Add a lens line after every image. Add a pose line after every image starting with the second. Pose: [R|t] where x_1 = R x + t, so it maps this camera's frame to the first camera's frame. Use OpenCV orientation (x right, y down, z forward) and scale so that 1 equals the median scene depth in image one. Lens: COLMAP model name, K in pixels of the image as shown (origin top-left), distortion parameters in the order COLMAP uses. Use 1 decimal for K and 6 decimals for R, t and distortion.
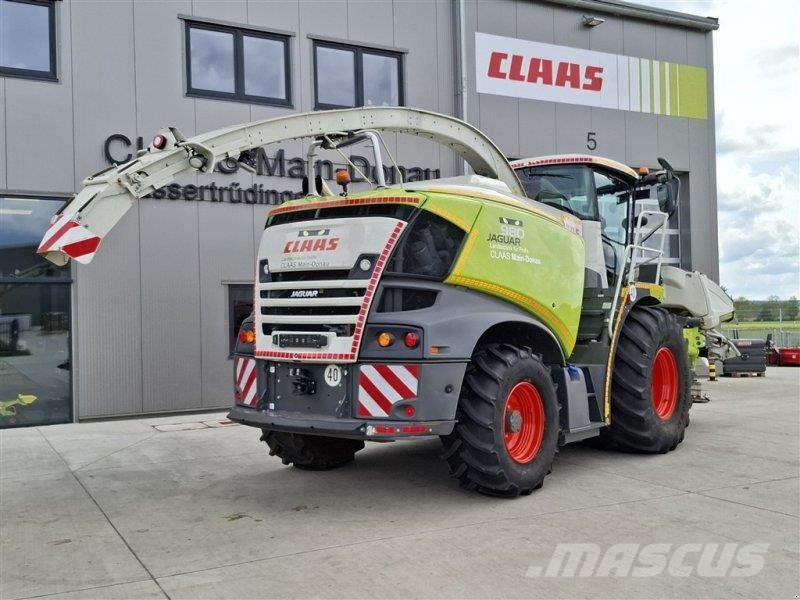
lens RADIAL K [[833.5, 0, 402.7], [0, 833.5, 308.7], [0, 0, 1]] dist [0.162983, -0.306397]
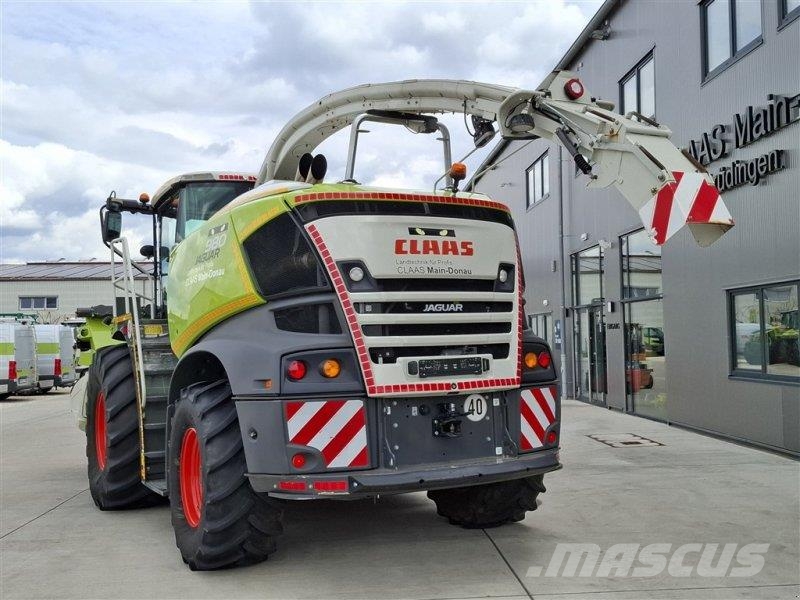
lens RADIAL K [[833.1, 0, 393.6], [0, 833.1, 297.5], [0, 0, 1]] dist [0.157472, -0.296649]
pose [[0.422877, 0.042484, 0.905191, -0.618882], [0.028255, 0.997797, -0.060031, 0.013600], [-0.905746, 0.050962, 0.420745, 0.516195]]
